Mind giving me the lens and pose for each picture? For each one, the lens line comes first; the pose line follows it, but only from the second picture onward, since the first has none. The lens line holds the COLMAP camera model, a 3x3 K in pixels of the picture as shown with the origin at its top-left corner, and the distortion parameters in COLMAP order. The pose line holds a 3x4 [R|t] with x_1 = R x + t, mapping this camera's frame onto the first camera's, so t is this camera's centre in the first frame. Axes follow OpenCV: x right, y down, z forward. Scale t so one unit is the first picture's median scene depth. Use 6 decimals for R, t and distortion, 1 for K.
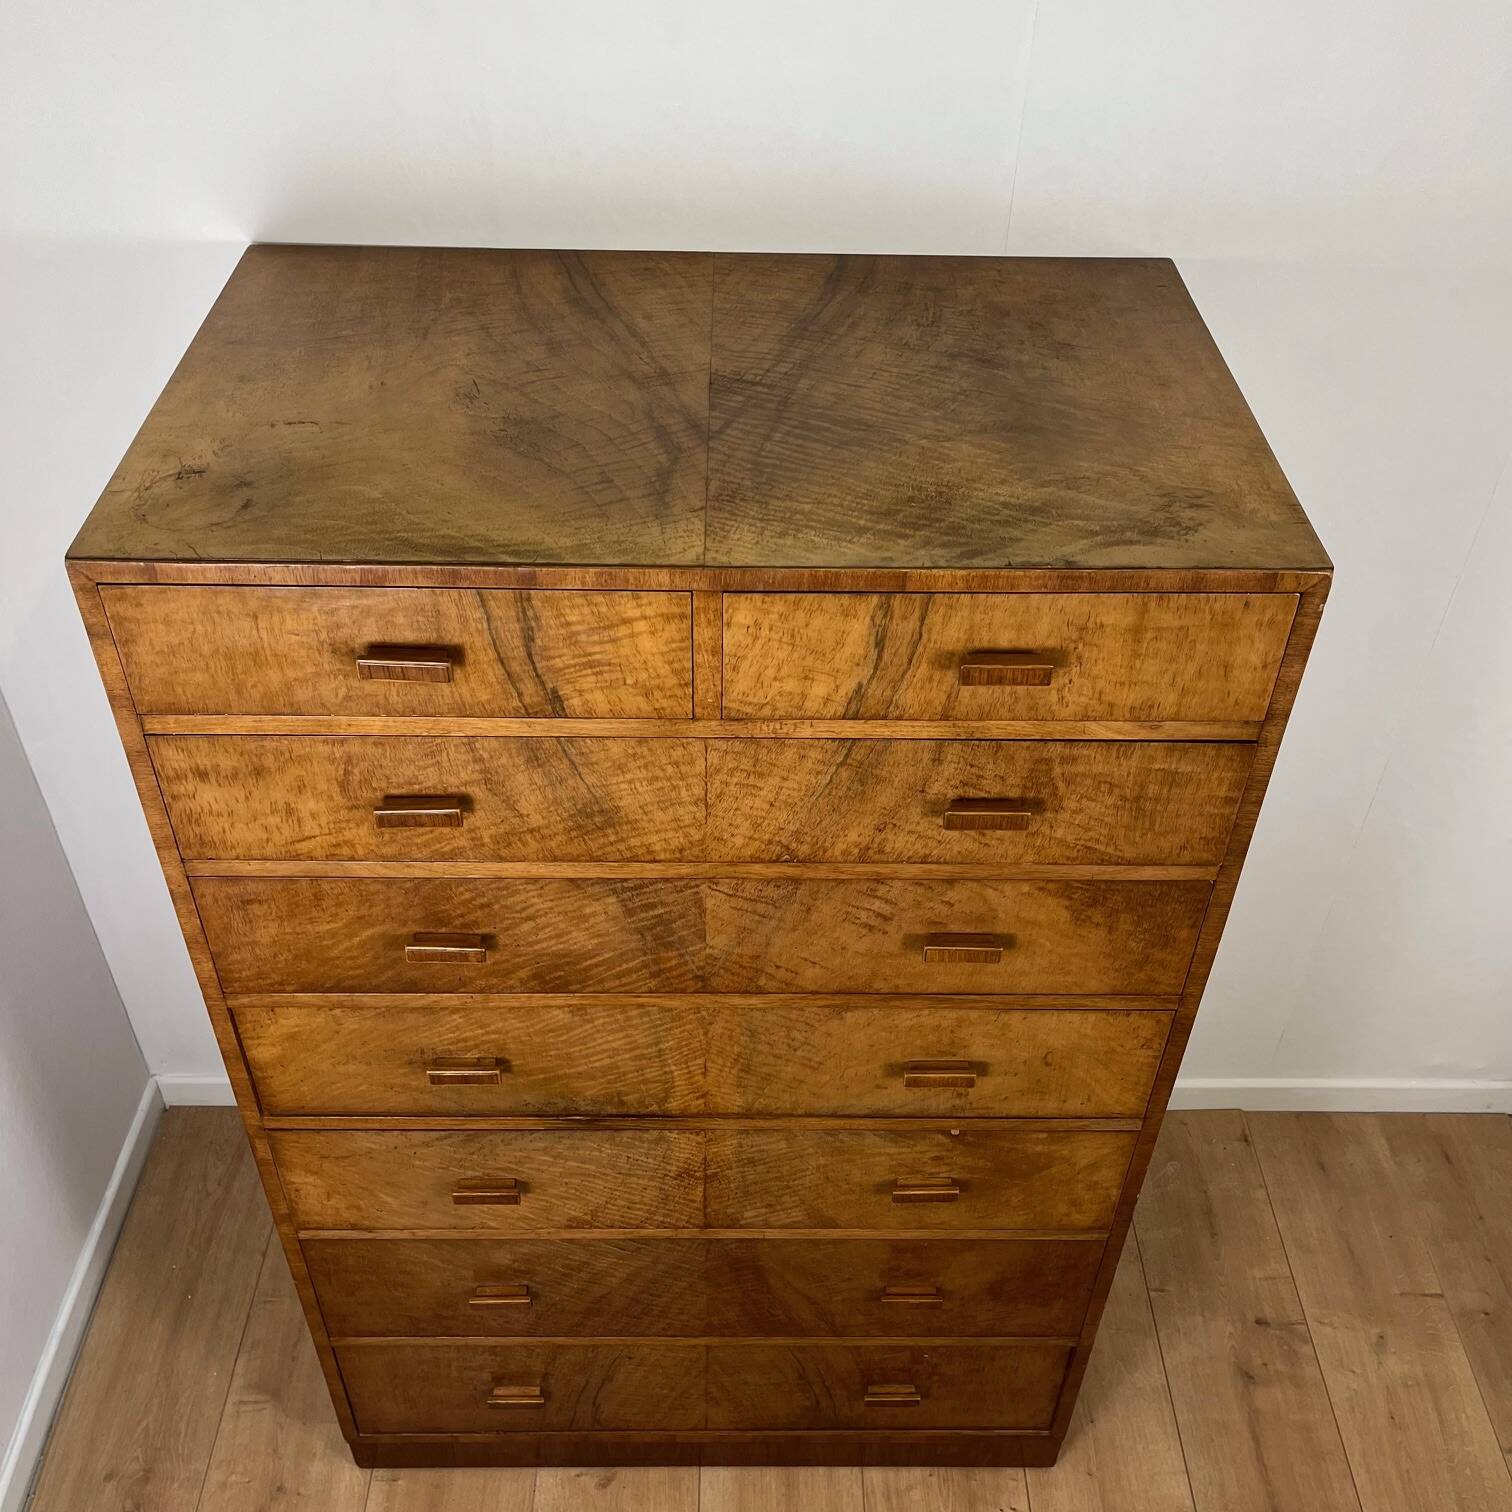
lens RADIAL K [[1539.9, 0, 756.0], [0, 1539.9, 756.0], [0, 0, 1]] dist [0.101727, -0.168961]
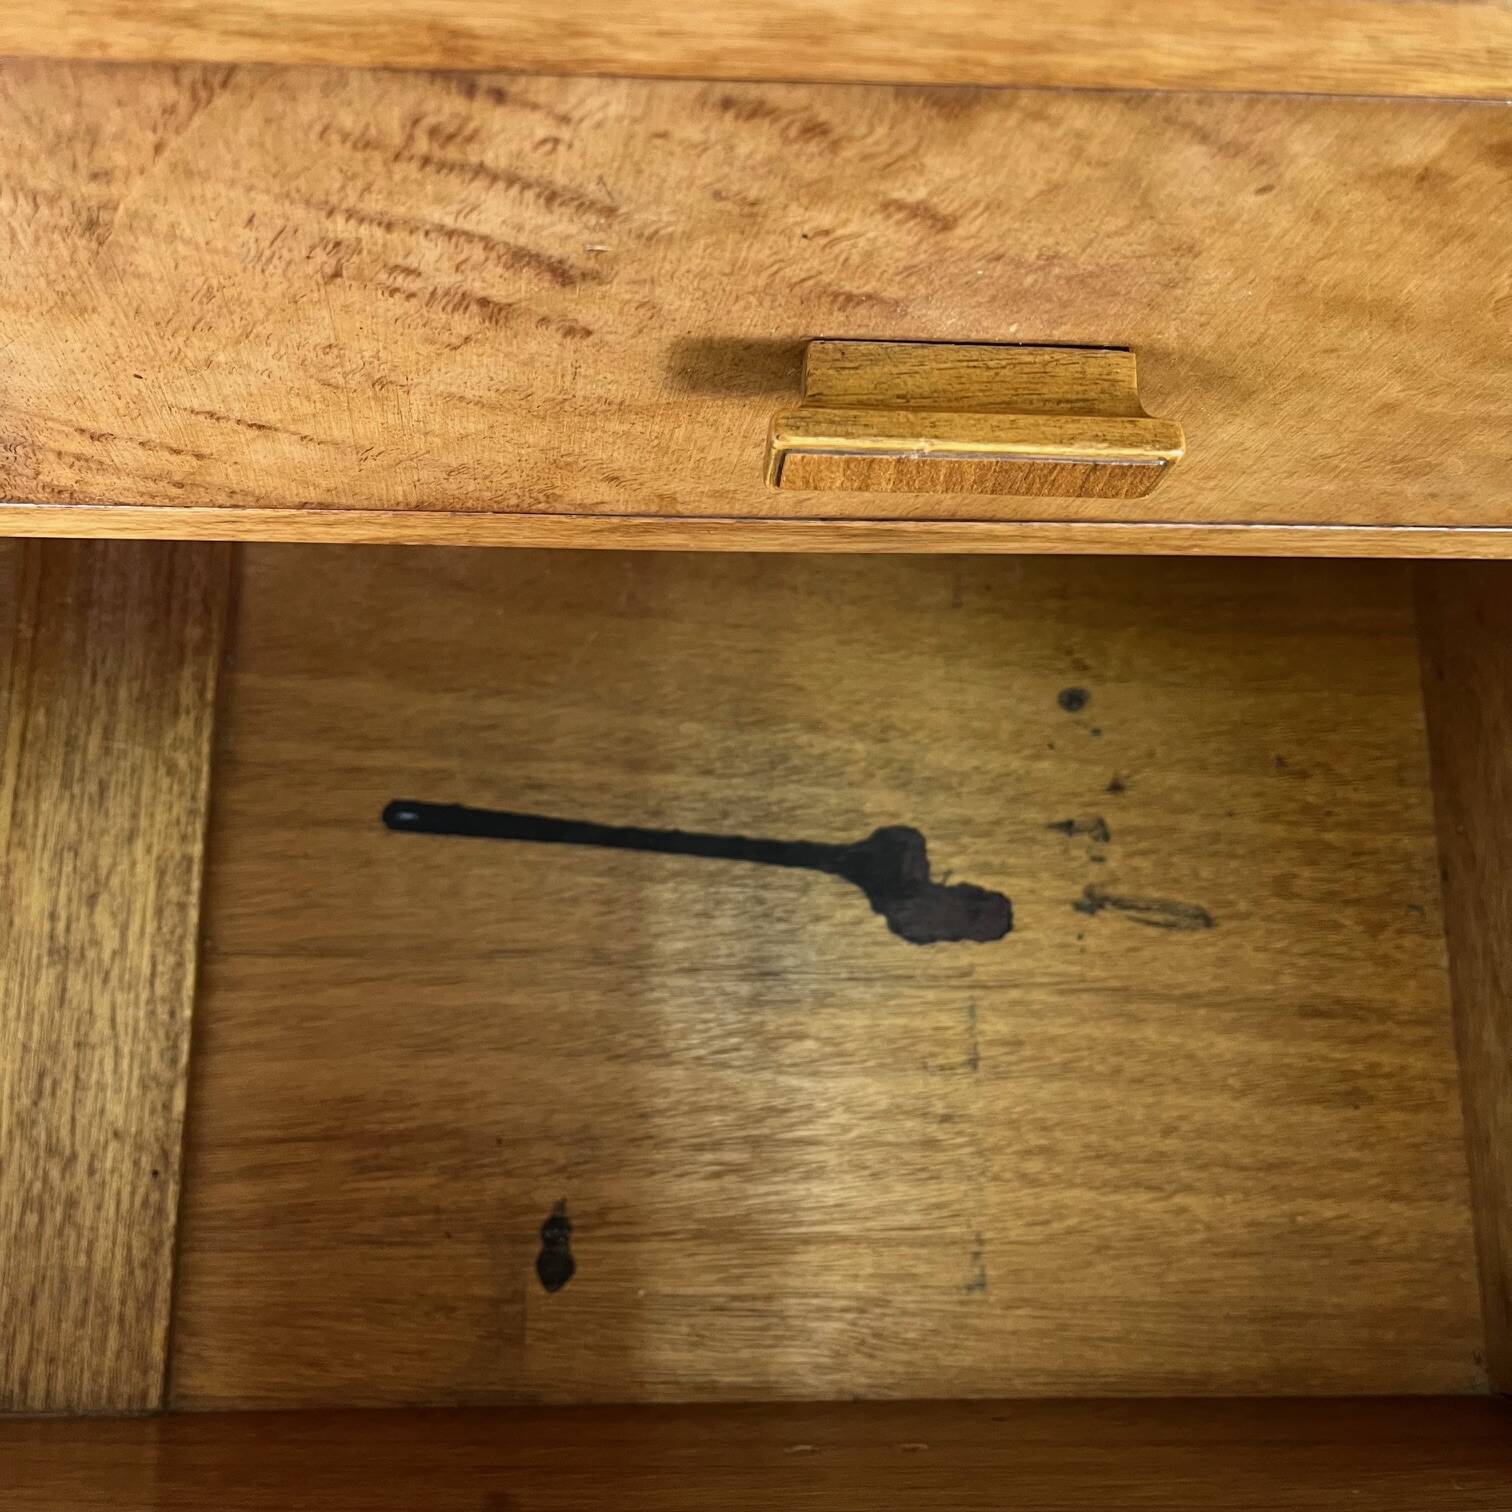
lens RADIAL K [[1578.2, 0, 739.7], [0, 1578.2, 756.6], [0, 0, 1]] dist [0.016444, -0.014537]
pose [[0.999398, 0.016754, 0.030373, 0.104904], [-0.031549, 0.802992, 0.595154, 0.043201], [-0.014418, -0.595754, 0.803038, 0.863941]]
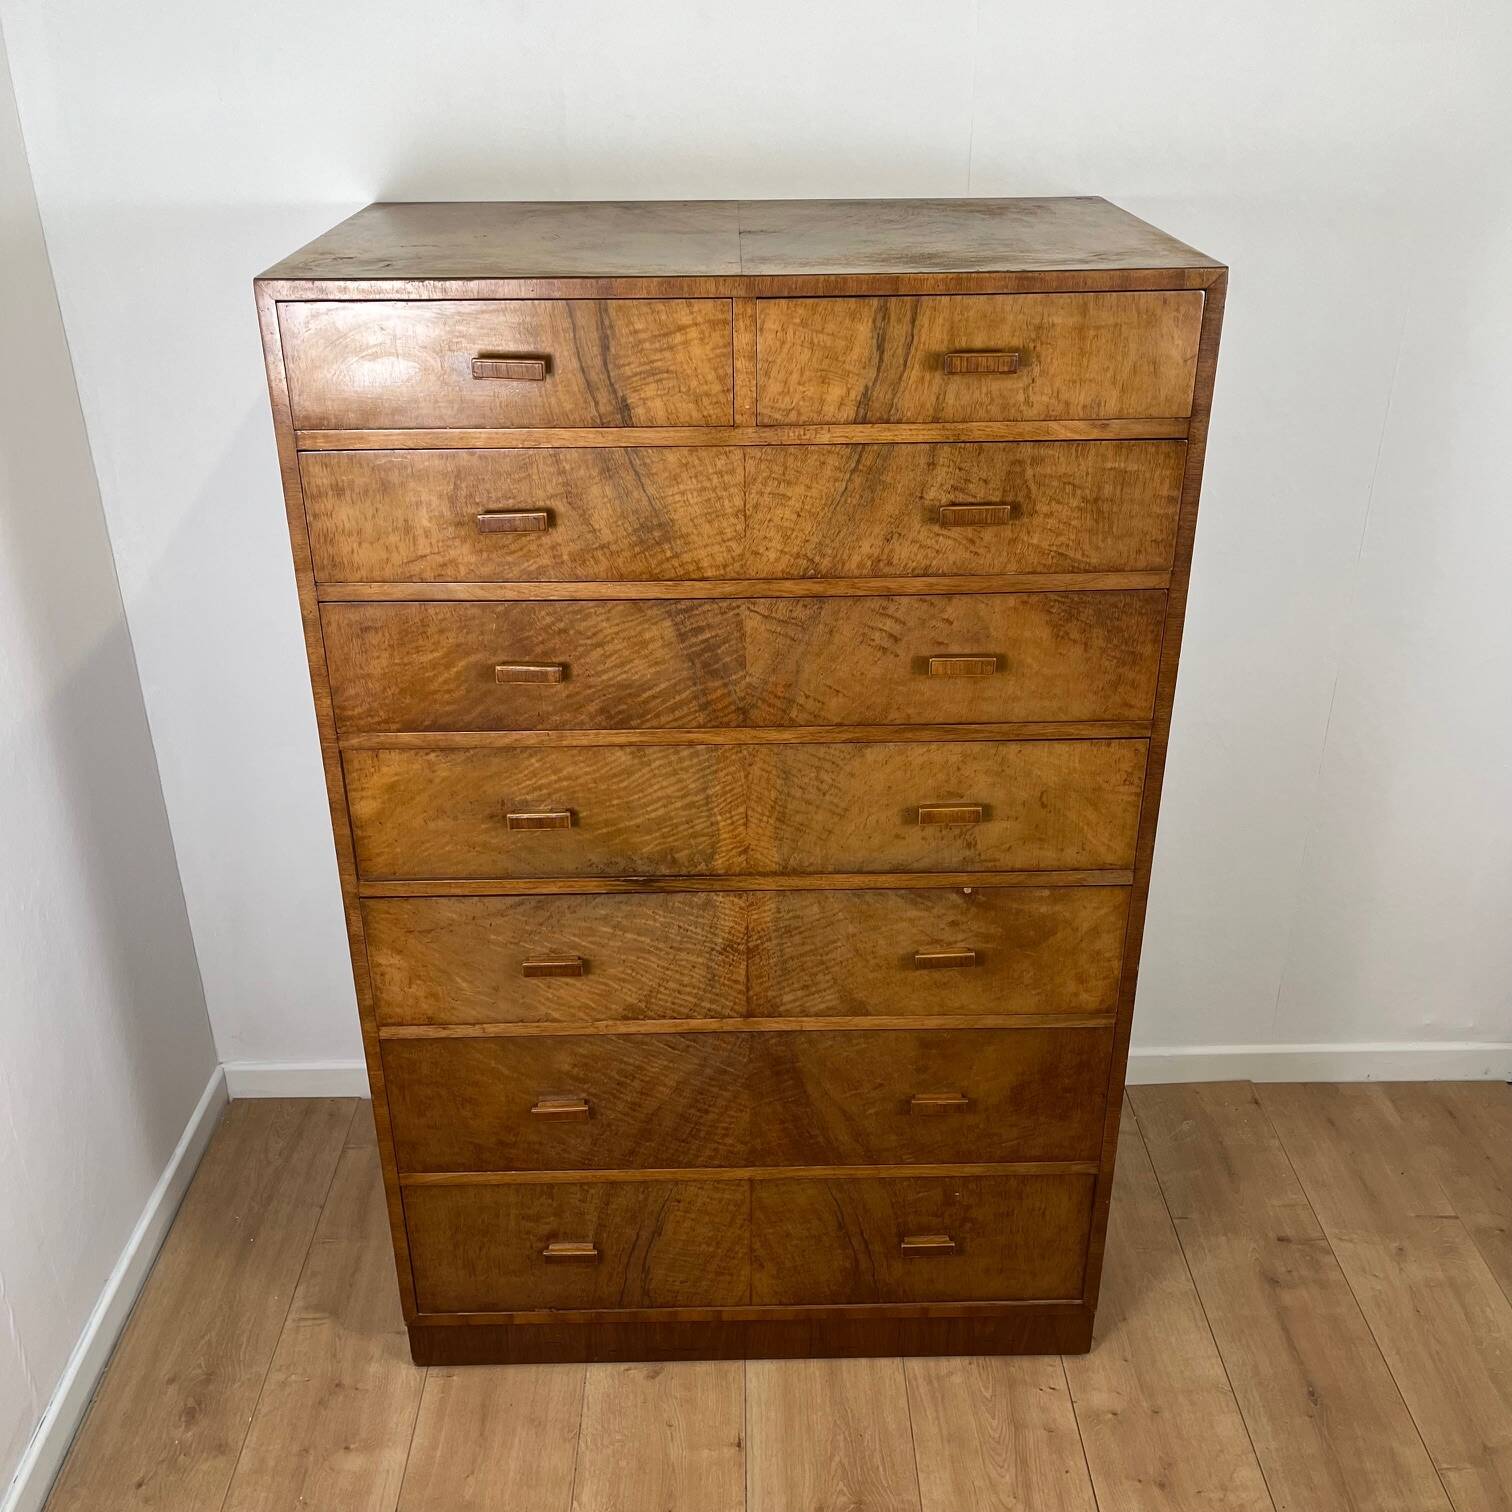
lens RADIAL K [[1535.4, 0, 752.1], [0, 1535.4, 766.3], [0, 0, 1]] dist [0.113107, -0.193539]
pose [[0.999638, -0.026504, -0.004552, -0.026012], [0.024639, 0.970513, -0.239786, 0.508839], [0.010773, 0.239587, 0.970815, -0.139899]]
